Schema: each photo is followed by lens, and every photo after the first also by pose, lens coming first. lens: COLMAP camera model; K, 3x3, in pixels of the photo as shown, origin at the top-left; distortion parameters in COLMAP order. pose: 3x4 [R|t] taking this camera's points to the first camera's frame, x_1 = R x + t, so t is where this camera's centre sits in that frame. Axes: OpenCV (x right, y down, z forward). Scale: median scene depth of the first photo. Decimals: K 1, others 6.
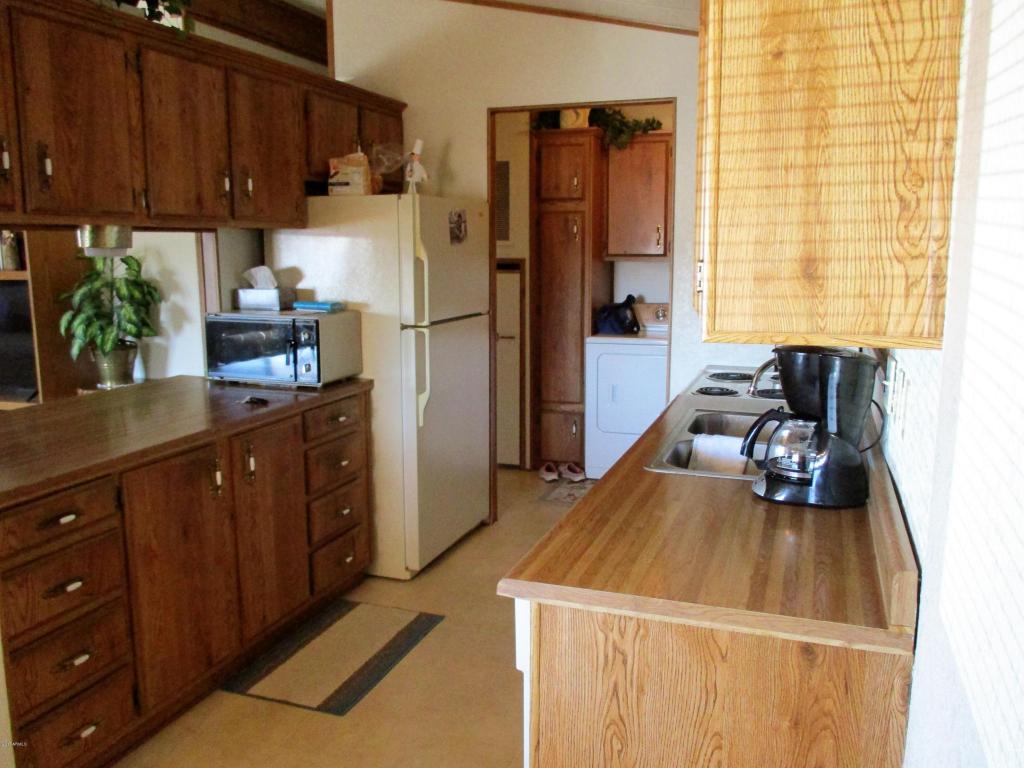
lens RADIAL K [[856.9, 0, 511.1], [0, 856.9, 382.5], [0, 0, 1]] dist [-0.005320, -0.003700]
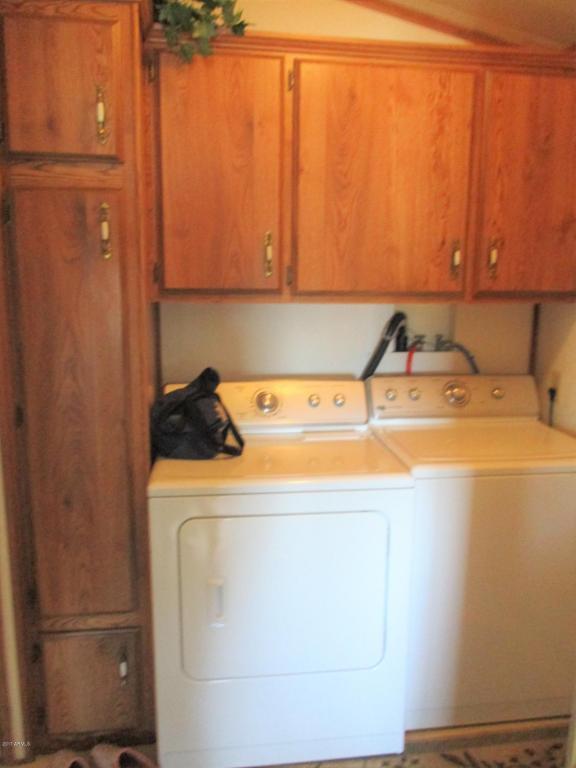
lens RADIAL K [[642.7, 0, 288.6], [0, 642.7, 384.7], [0, 0, 1]] dist [-0.005320, -0.003700]
pose [[0.876761, -0.071245, 0.475619, -0.001529], [0.064132, 0.997454, 0.031192, -0.106034], [-0.476631, 0.003155, 0.879098, 0.671746]]
